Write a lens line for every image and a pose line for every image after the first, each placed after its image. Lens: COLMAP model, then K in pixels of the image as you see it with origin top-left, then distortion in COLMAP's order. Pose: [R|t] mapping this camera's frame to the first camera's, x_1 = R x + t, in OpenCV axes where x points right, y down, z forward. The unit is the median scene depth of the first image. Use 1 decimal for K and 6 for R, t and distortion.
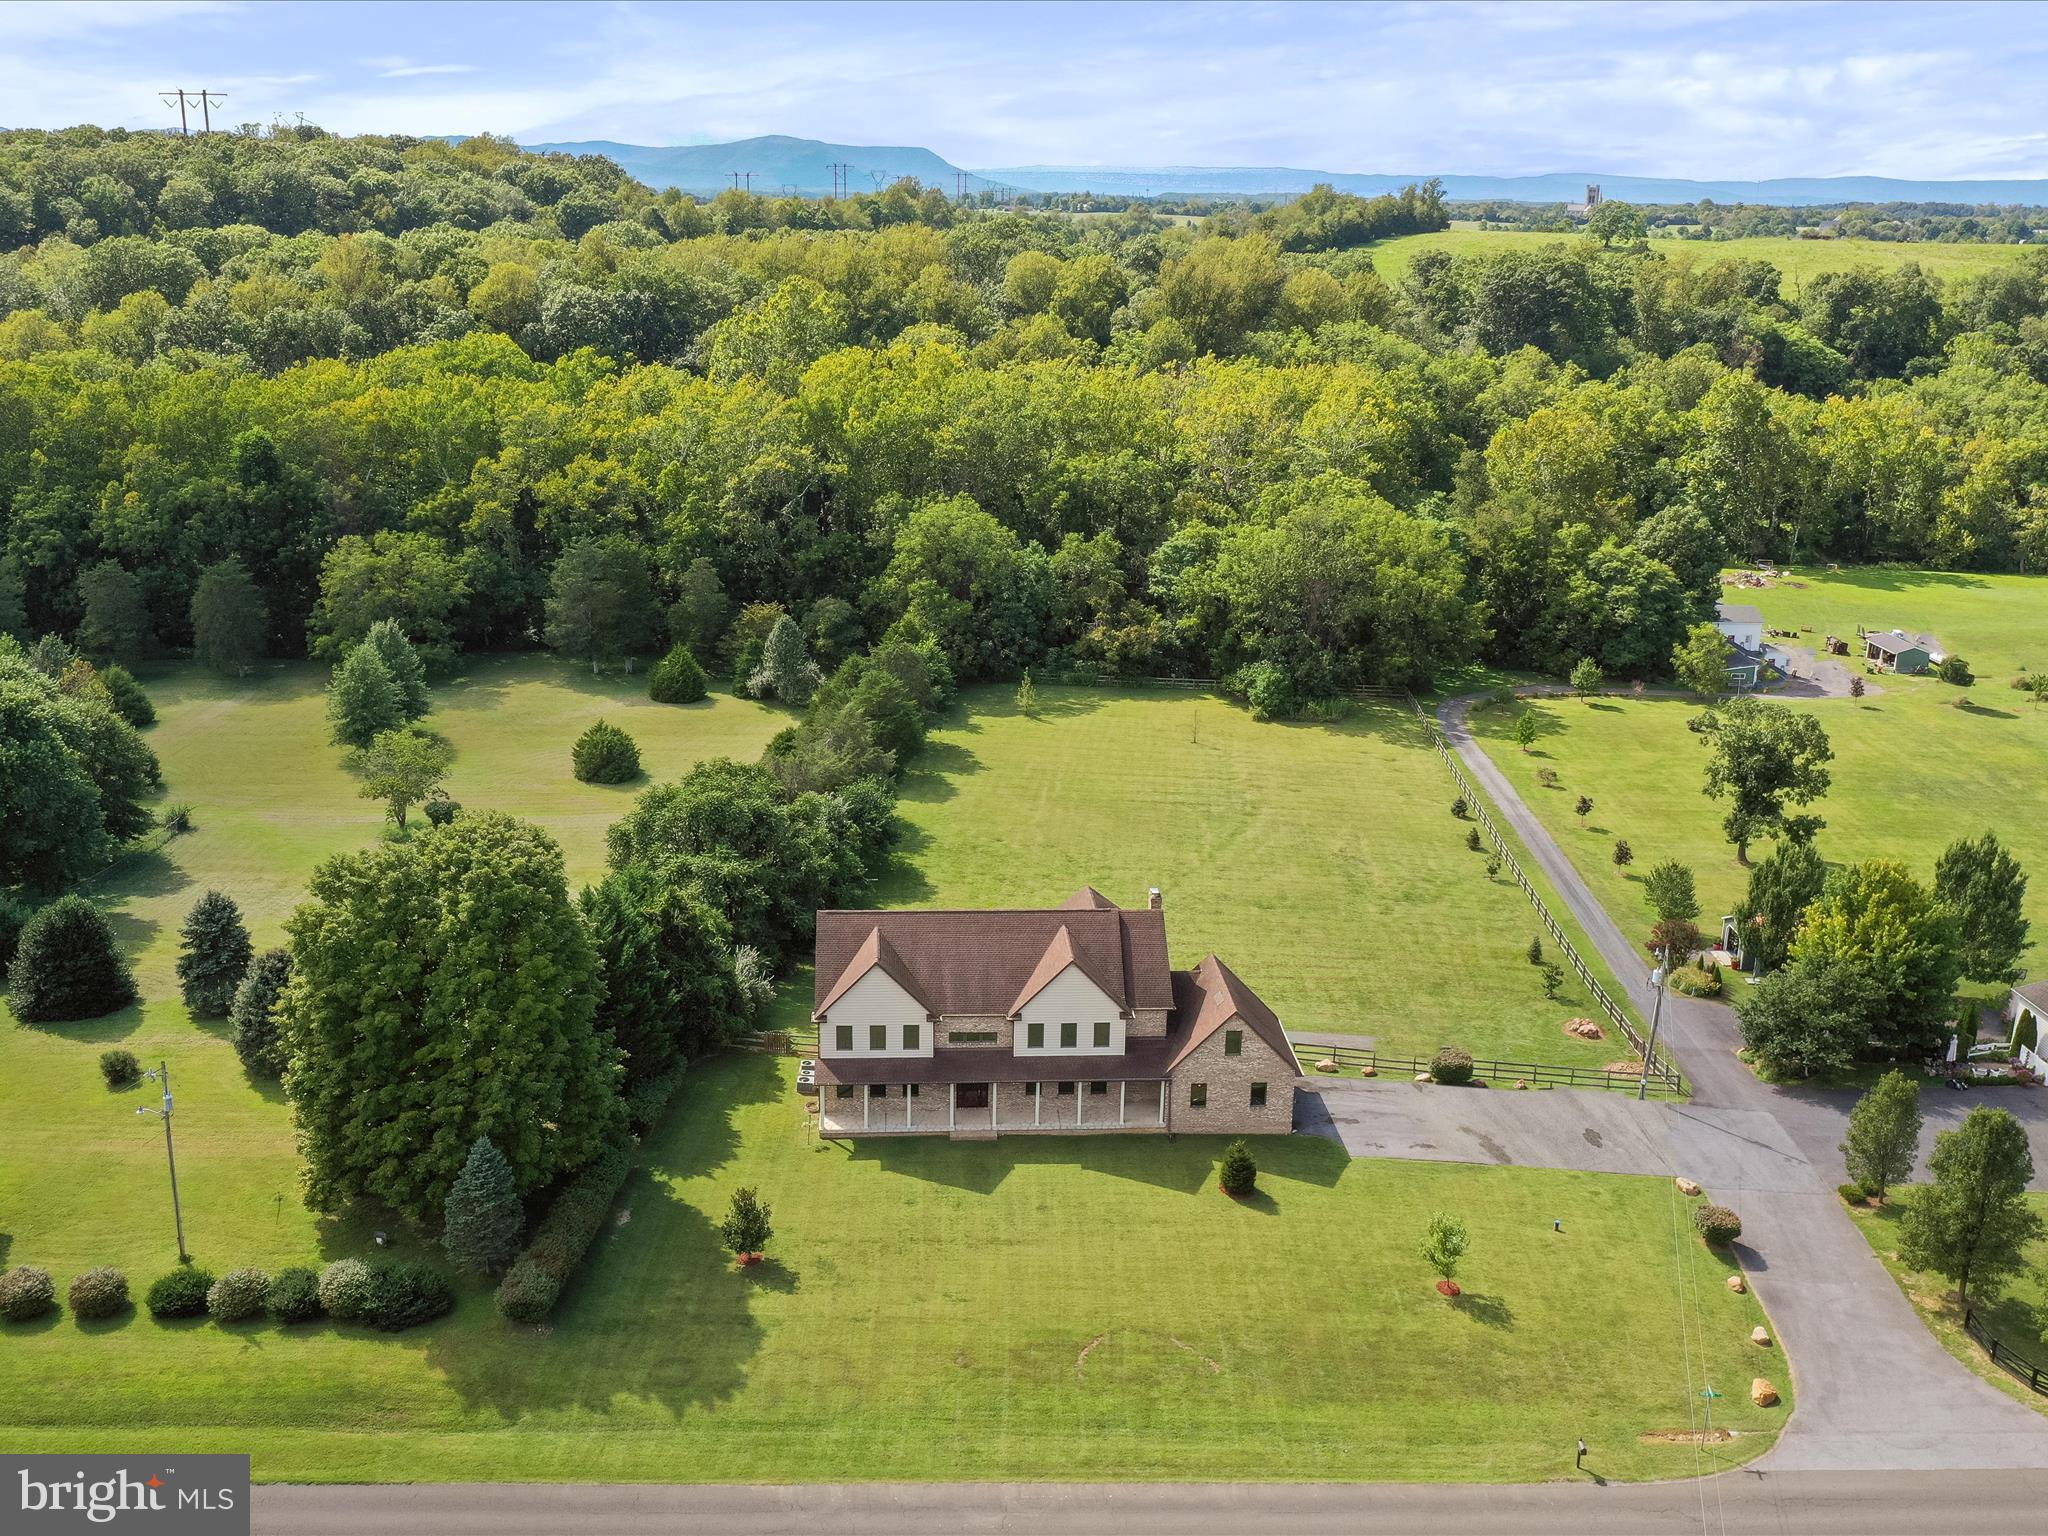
lens RADIAL K [[1810.5, 0, 1030.0], [0, 1810.5, 774.6], [0, 0, 1]] dist [-0.014313, -0.014301]
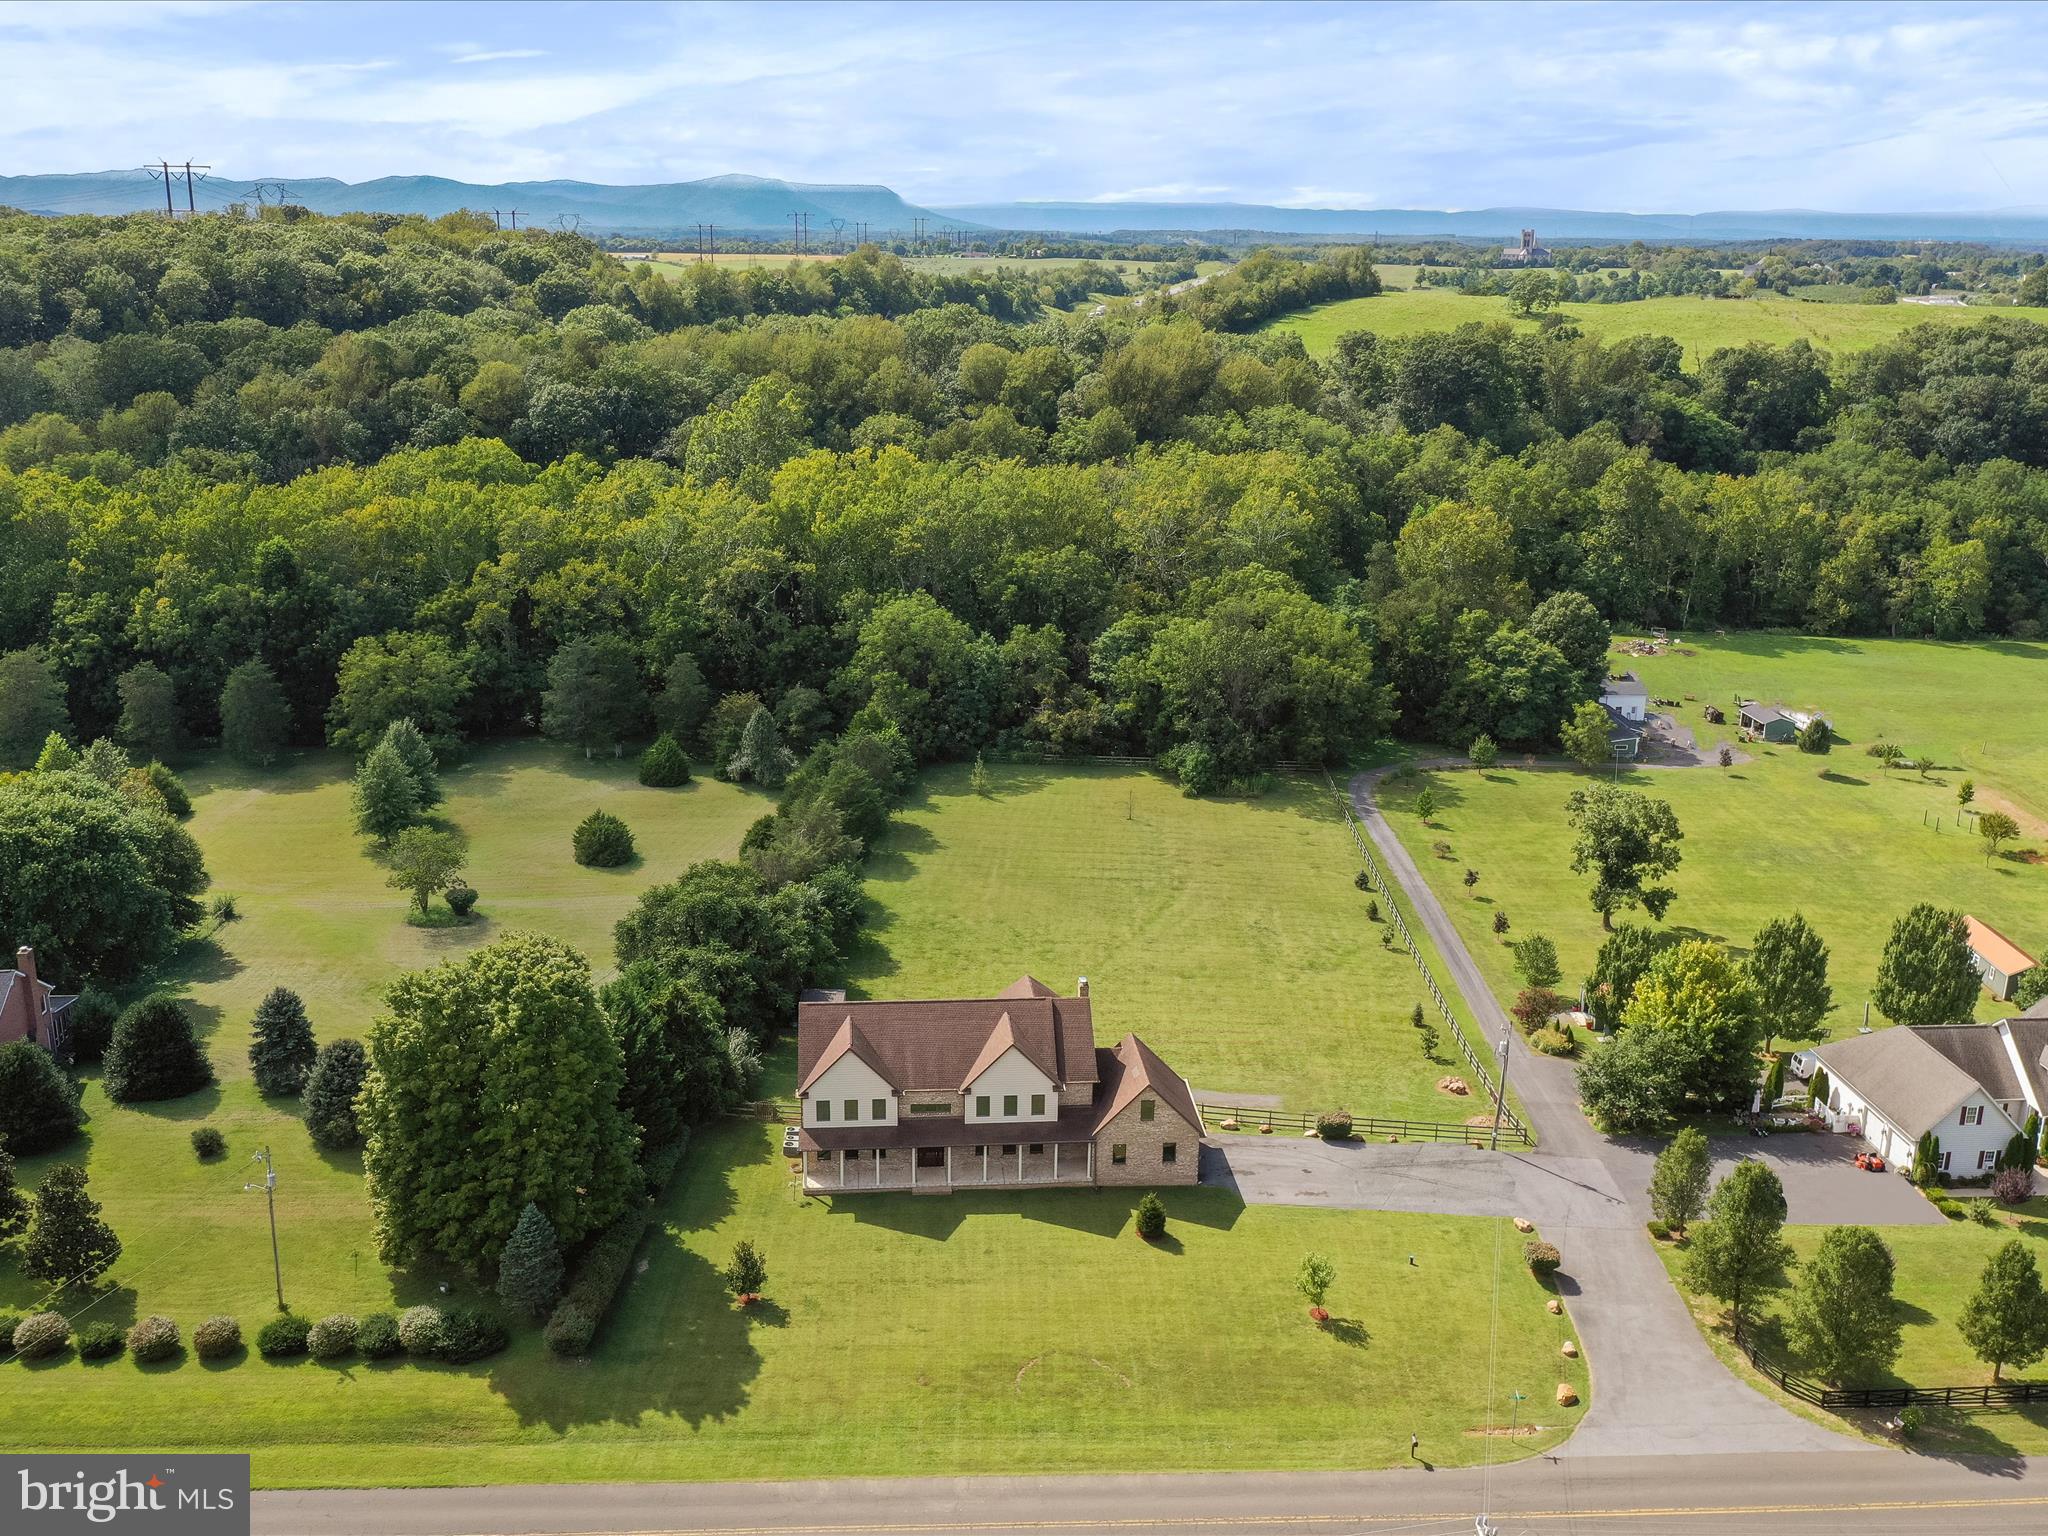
lens RADIAL K [[1810.5, 0, 1032.2], [0, 1810.5, 762.7], [0, 0, 1]] dist [-0.014313, -0.014301]
pose [[0.999723, -0.010458, 0.021062, 0.008686], [0.010737, 0.999856, -0.013172, -0.045426], [-0.020921, 0.013395, 0.999691, -0.136440]]
